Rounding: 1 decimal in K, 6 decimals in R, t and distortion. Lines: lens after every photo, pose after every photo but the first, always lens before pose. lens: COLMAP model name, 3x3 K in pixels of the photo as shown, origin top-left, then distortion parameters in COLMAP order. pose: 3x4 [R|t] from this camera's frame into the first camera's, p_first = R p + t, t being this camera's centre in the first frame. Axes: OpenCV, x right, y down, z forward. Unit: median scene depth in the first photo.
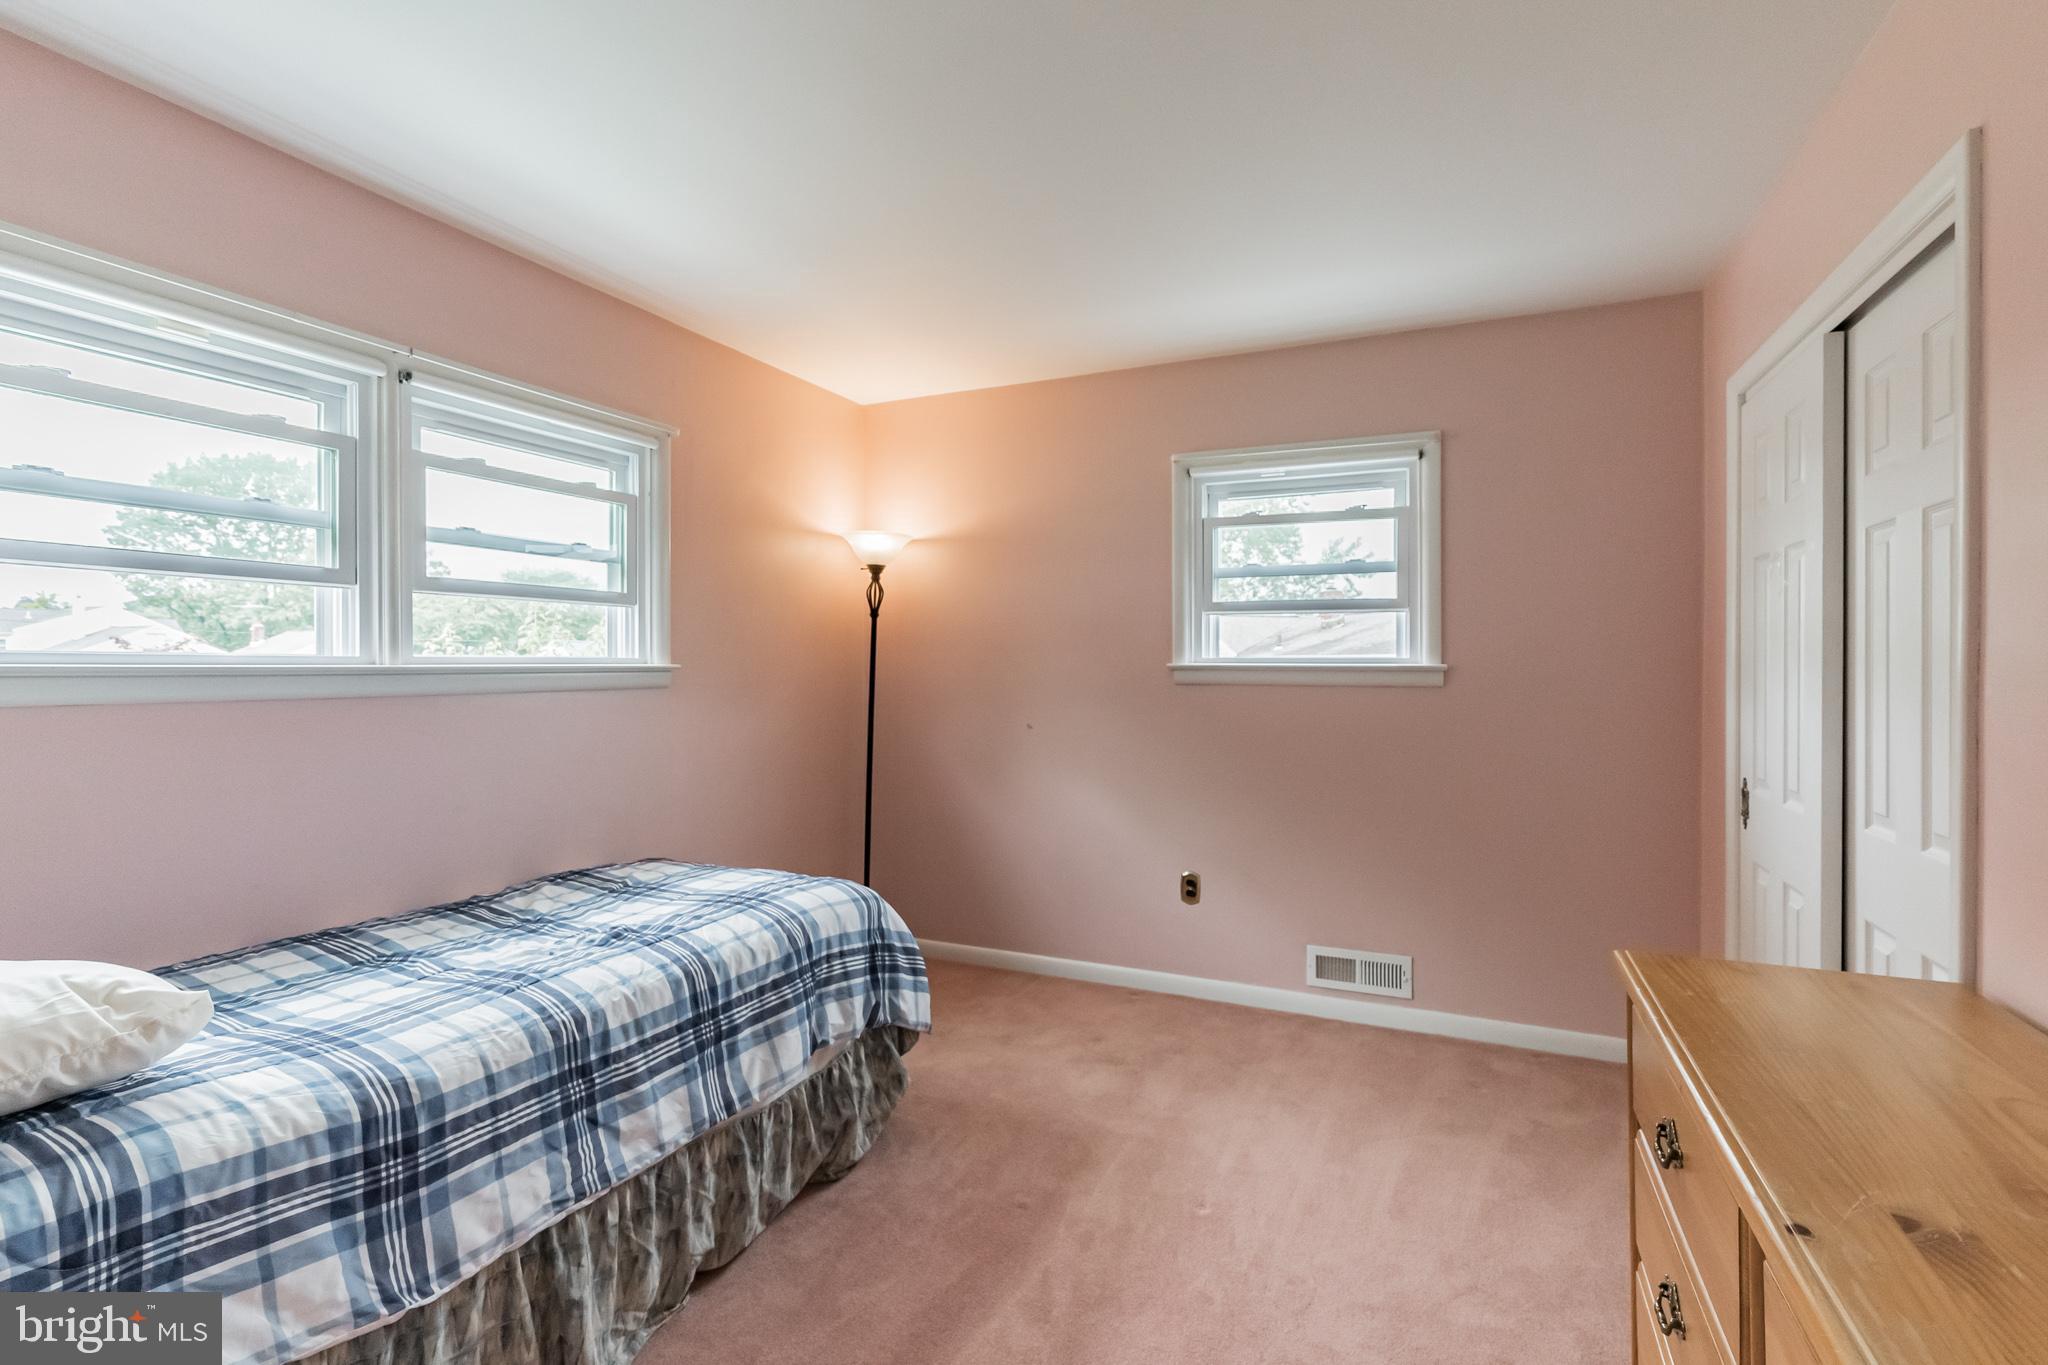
lens RADIAL K [[945.1, 0, 1024.0], [0, 945.1, 682.5], [0, 0, 1]] dist [-0.000946, 0.001136]
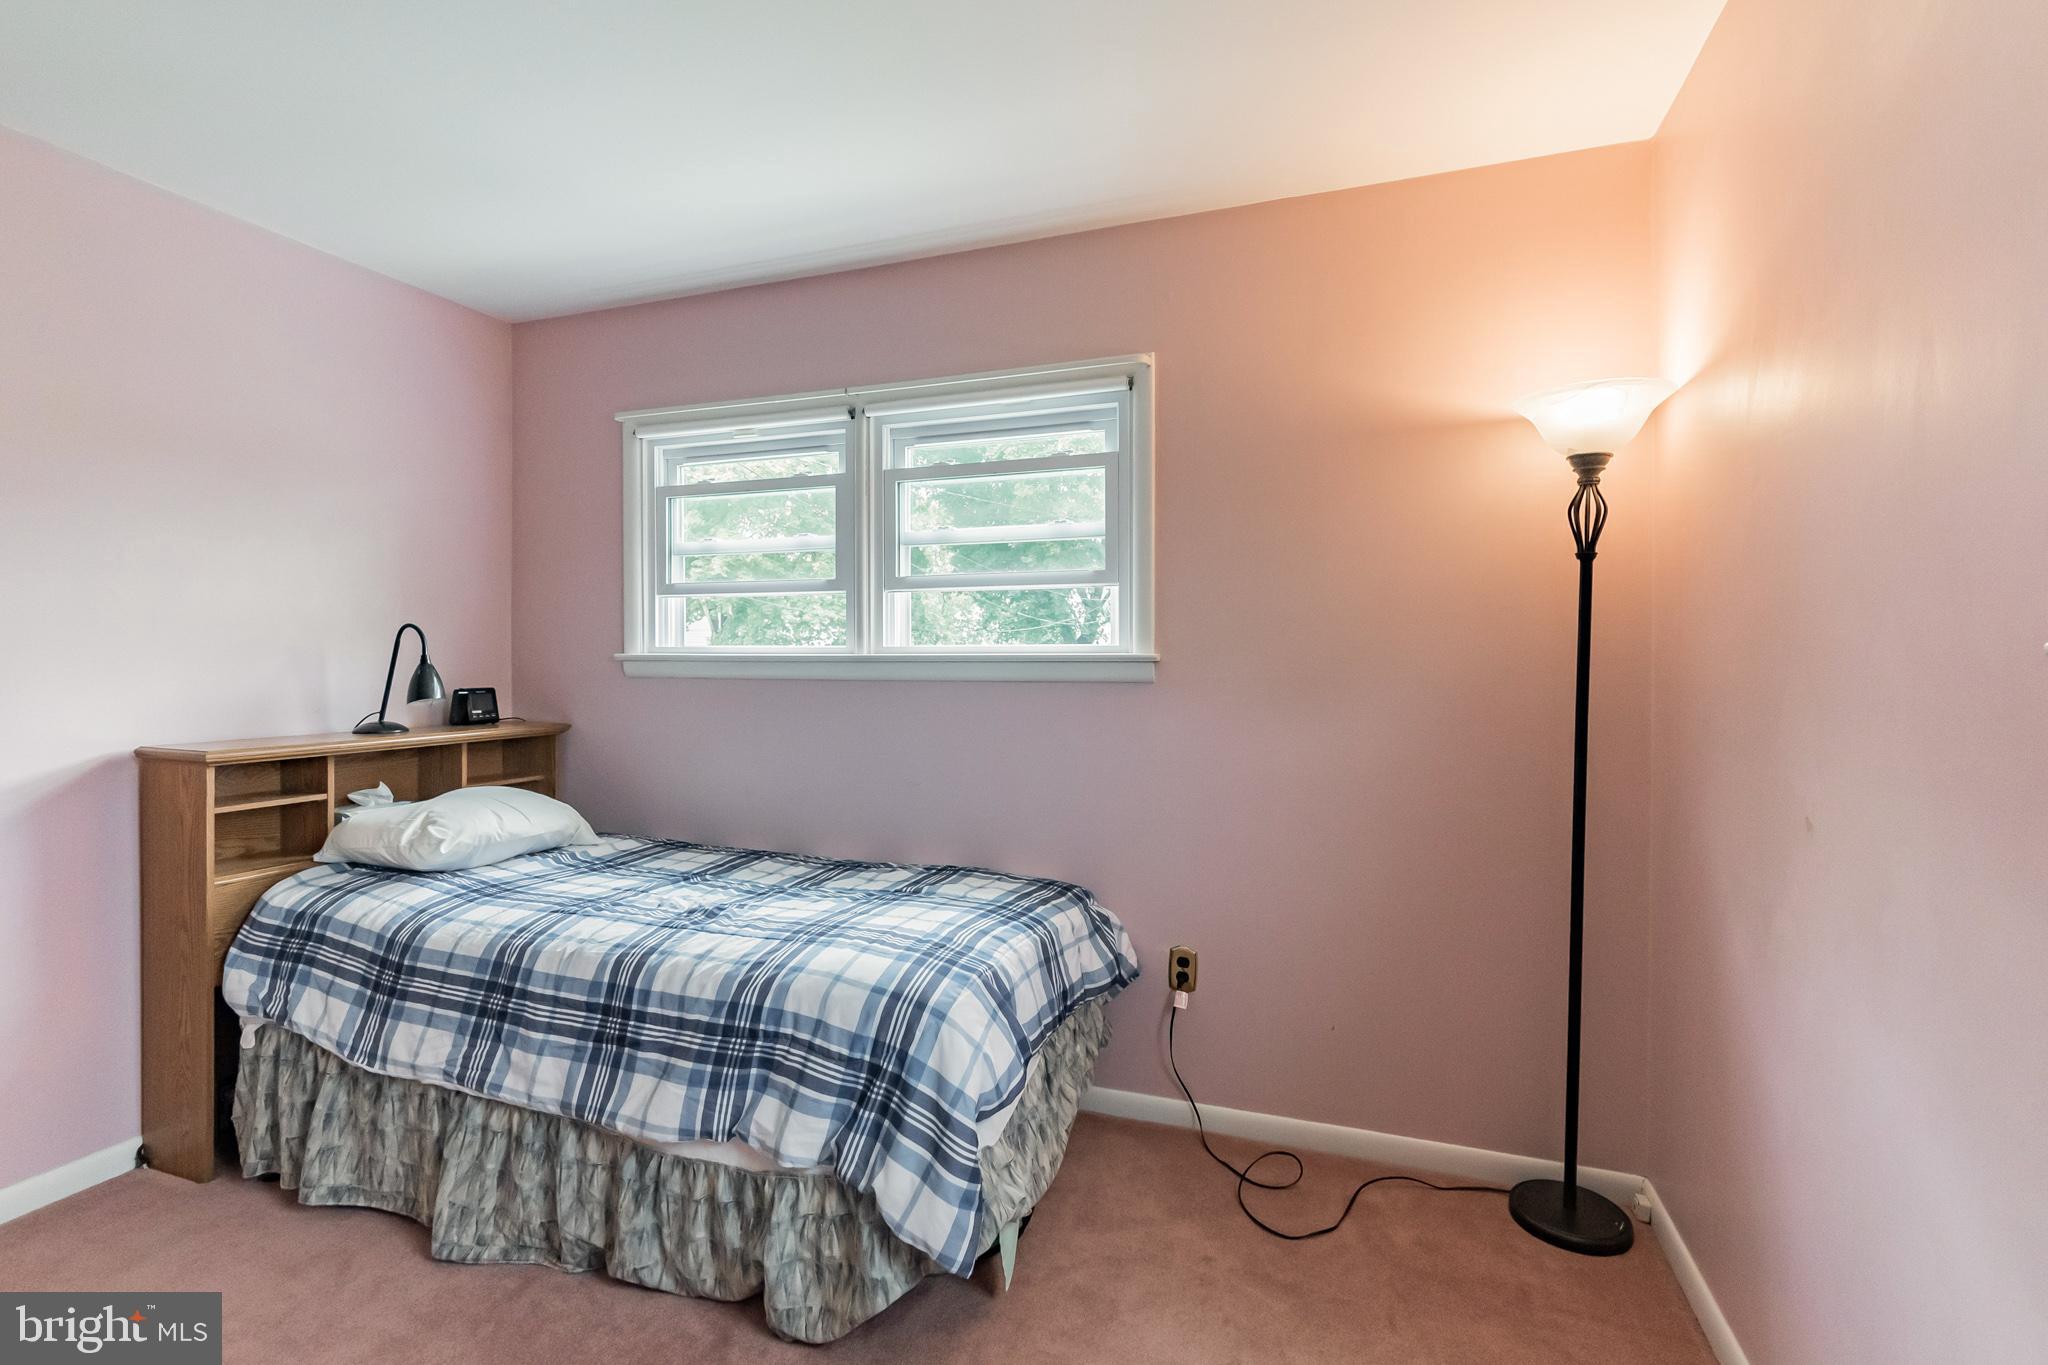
lens RADIAL K [[945.1, 0, 1024.0], [0, 945.1, 682.5], [0, 0, 1]] dist [-0.000946, 0.001136]
pose [[0.066792, 0.023169, -0.997498, 0.581837], [-0.020295, 0.999555, 0.021858, -0.014372], [0.997560, 0.018784, 0.067233, 1.194508]]
